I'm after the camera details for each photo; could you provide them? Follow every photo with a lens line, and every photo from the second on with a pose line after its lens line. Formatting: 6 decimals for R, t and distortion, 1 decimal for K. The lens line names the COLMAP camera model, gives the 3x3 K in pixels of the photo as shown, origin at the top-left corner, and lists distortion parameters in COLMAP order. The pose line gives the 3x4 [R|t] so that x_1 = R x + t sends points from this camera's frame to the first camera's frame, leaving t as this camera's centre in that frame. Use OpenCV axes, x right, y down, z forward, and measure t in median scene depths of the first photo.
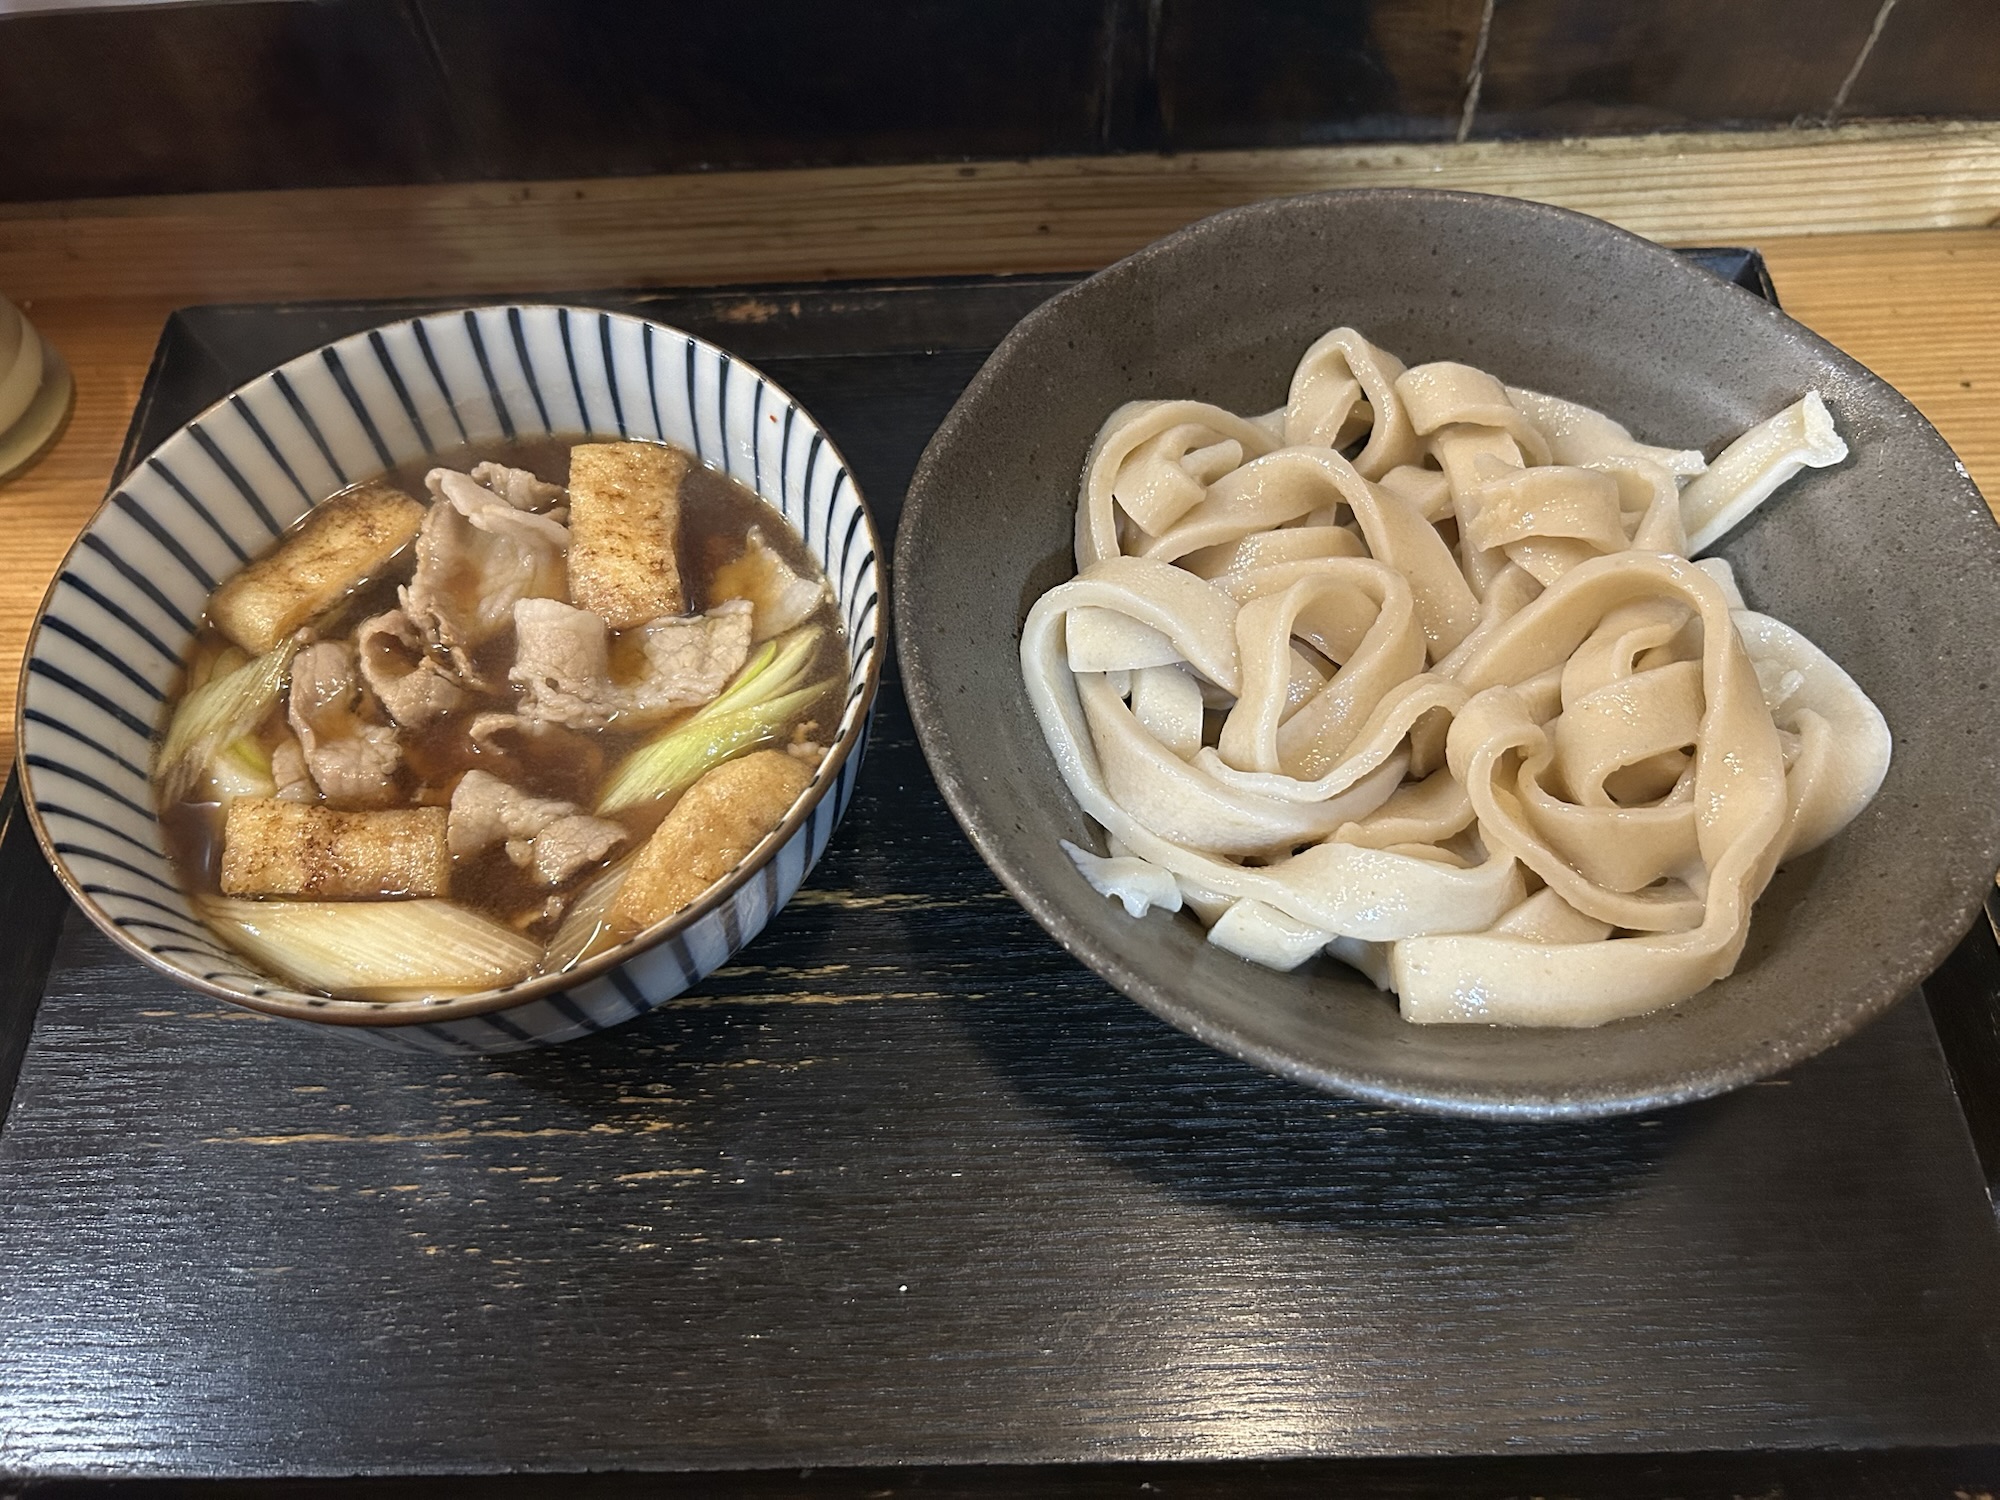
lens RADIAL K [[1495.0, 0, 1003.4], [0, 1495.0, 784.0], [0, 0, 1]] dist [0.033154, -0.030566]
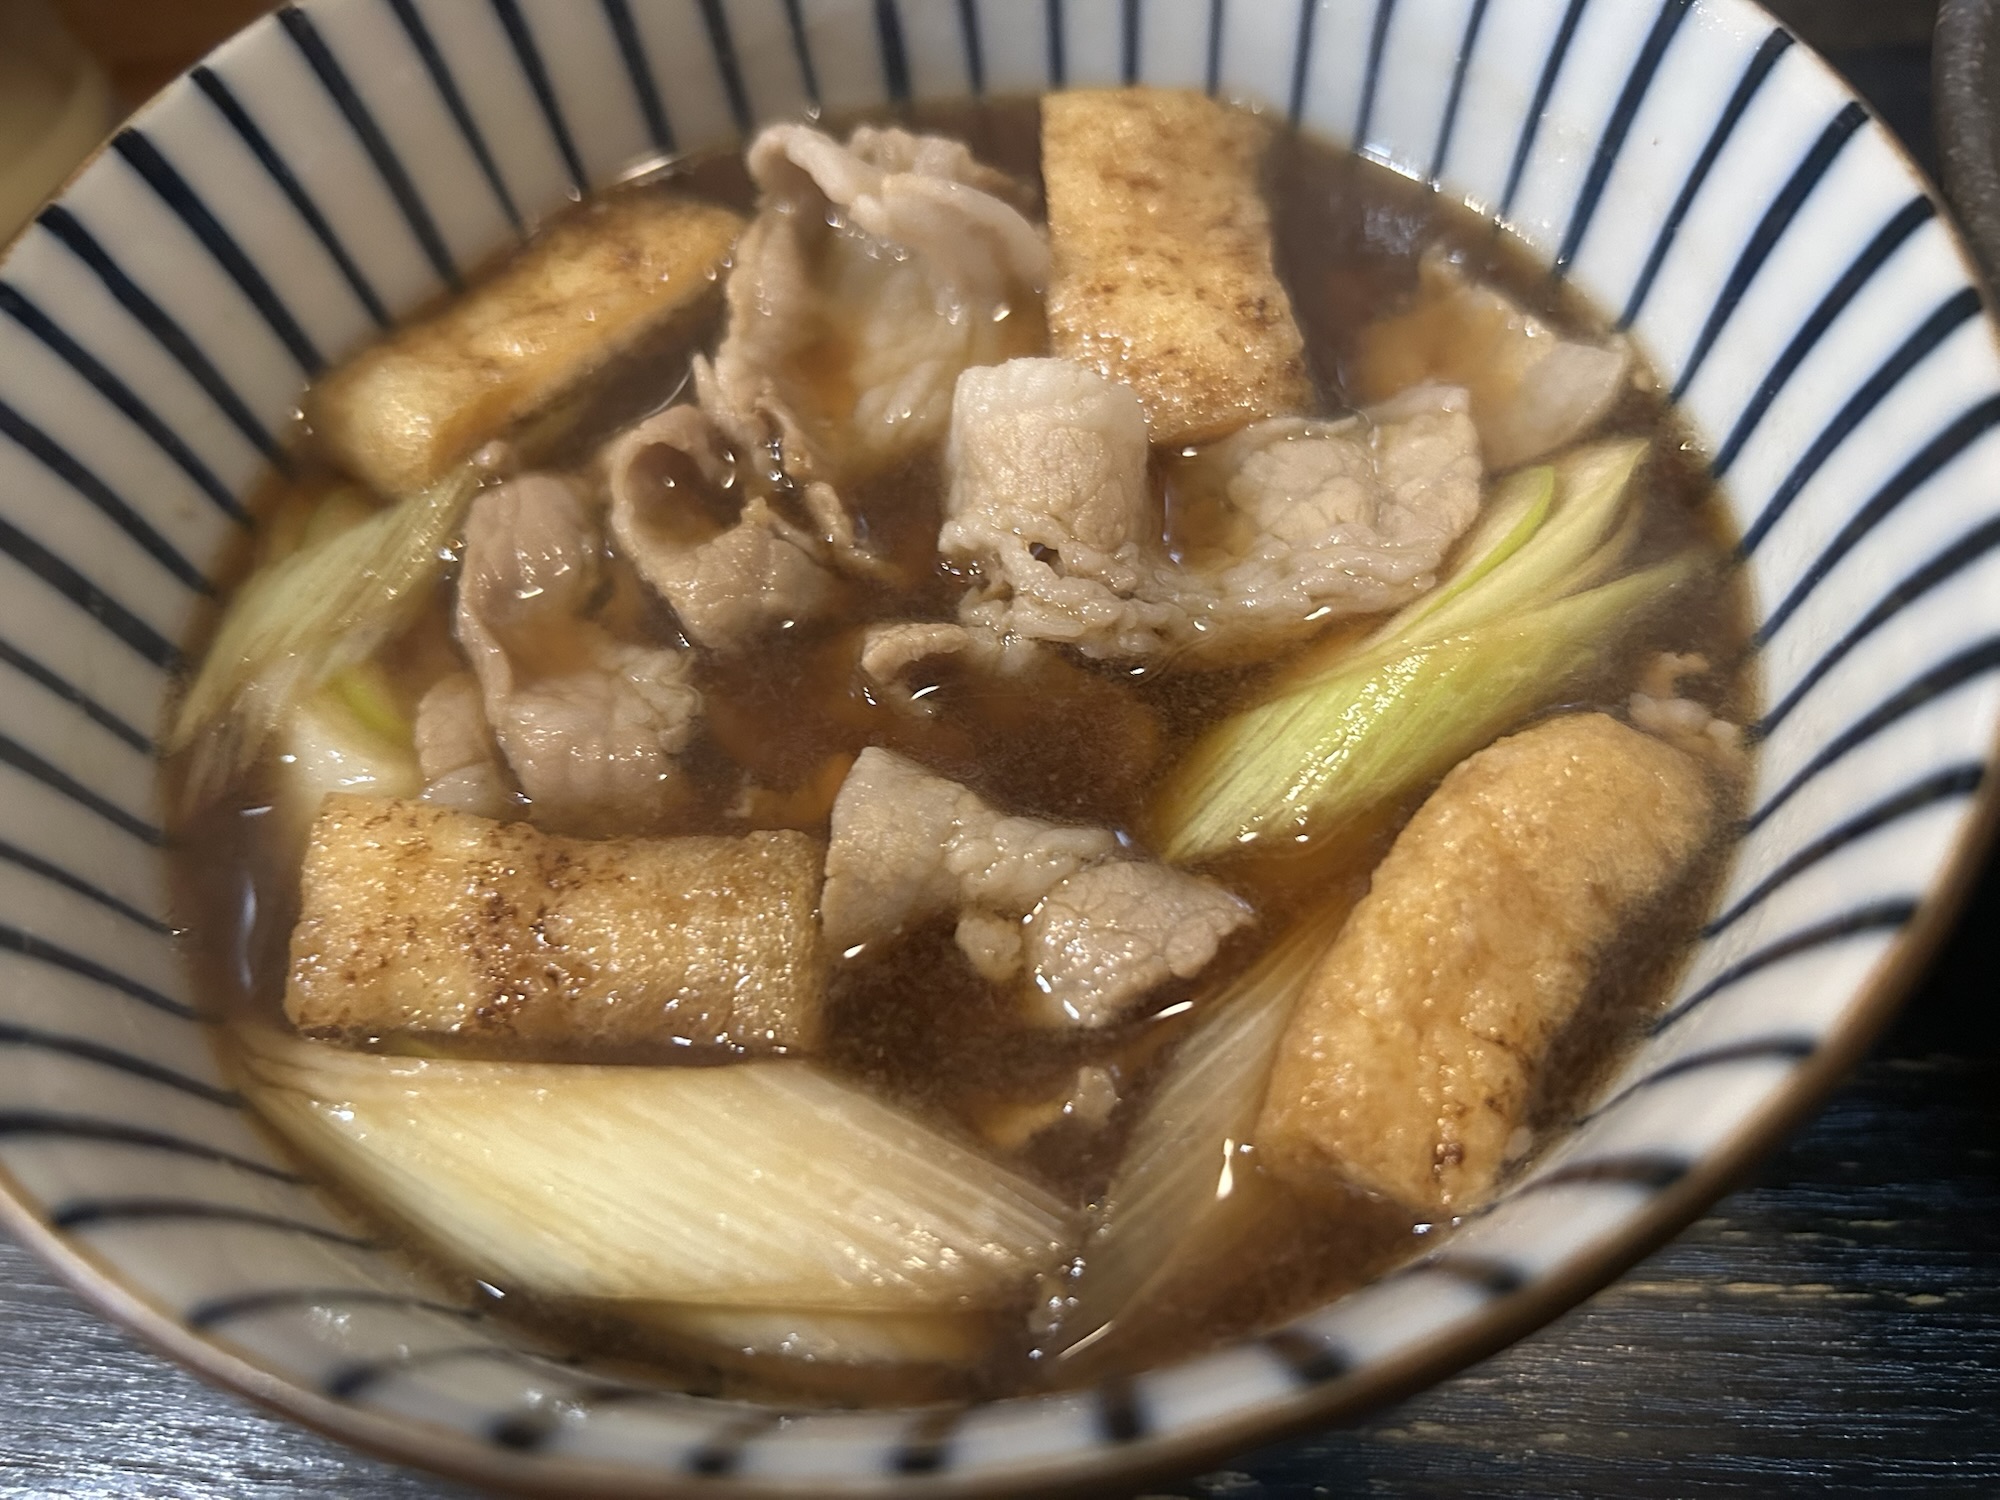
lens RADIAL K [[1537.5, 0, 1000.0], [0, 1537.5, 750.0], [0, 0, 1]] dist [0.028662, -0.051347]
pose [[0.995907, 0.022124, -0.087639, -0.273150], [-0.027030, 0.998110, -0.055194, 0.014398], [0.086252, 0.057337, 0.994622, 0.559966]]
